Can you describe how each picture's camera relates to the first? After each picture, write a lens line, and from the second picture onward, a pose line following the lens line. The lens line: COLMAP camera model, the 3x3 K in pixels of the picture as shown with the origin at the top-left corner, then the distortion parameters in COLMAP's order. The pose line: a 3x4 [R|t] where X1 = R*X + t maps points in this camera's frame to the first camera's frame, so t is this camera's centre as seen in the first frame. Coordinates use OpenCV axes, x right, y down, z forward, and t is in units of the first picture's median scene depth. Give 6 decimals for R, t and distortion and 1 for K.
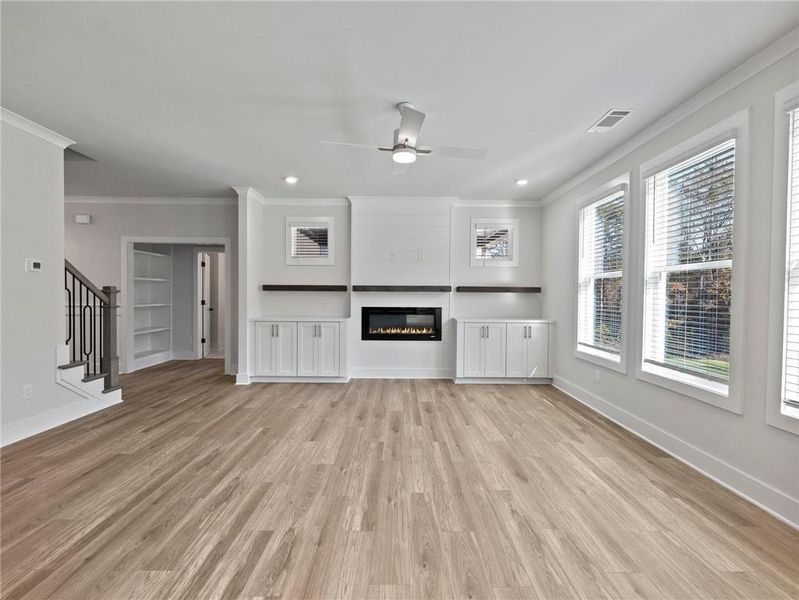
lens RADIAL K [[370.8, 0, 400.8], [0, 370.8, 300.7], [0, 0, 1]] dist [0.000454, 0.001021]
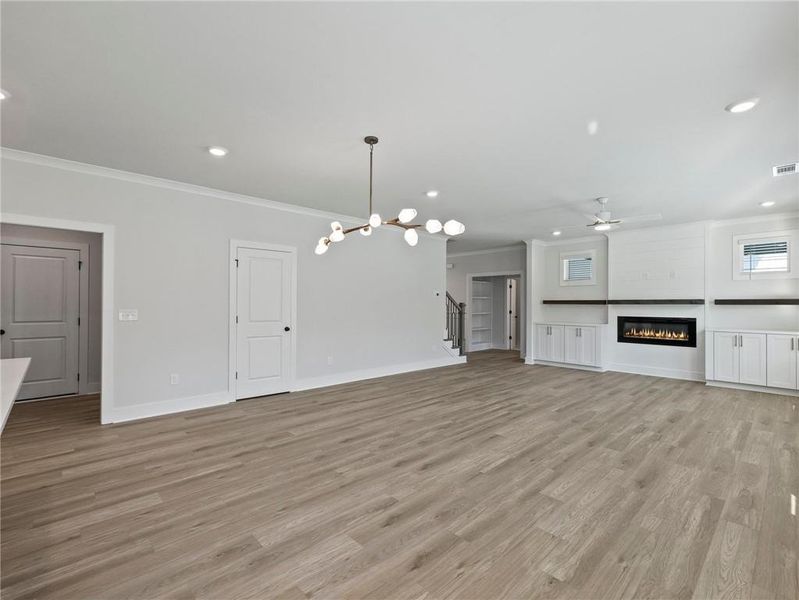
lens RADIAL K [[370.8, 0, 397.5], [0, 370.8, 304.2], [0, 0, 1]] dist [0.000454, 0.001021]
pose [[0.680229, -0.005794, -0.732977, 0.467195], [-0.010320, 0.999794, -0.017481, 0.007315], [0.732927, 0.019455, 0.680029, -0.647574]]
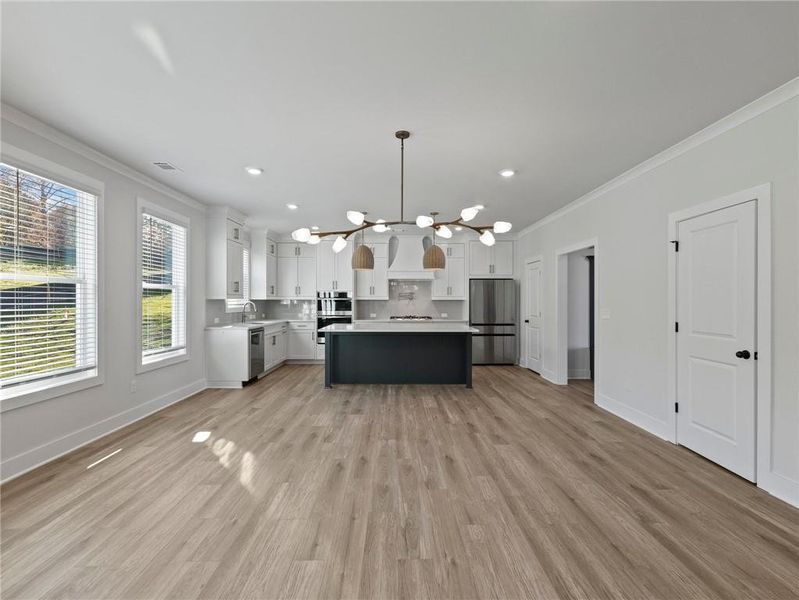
lens RADIAL K [[370.8, 0, 398.0], [0, 370.8, 302.7], [0, 0, 1]] dist [0.000454, 0.001021]
pose [[-0.999926, -0.009354, -0.007735, -0.166570], [-0.009508, 0.999754, 0.020046, -0.024734], [0.007546, 0.020118, -0.999769, 0.680035]]
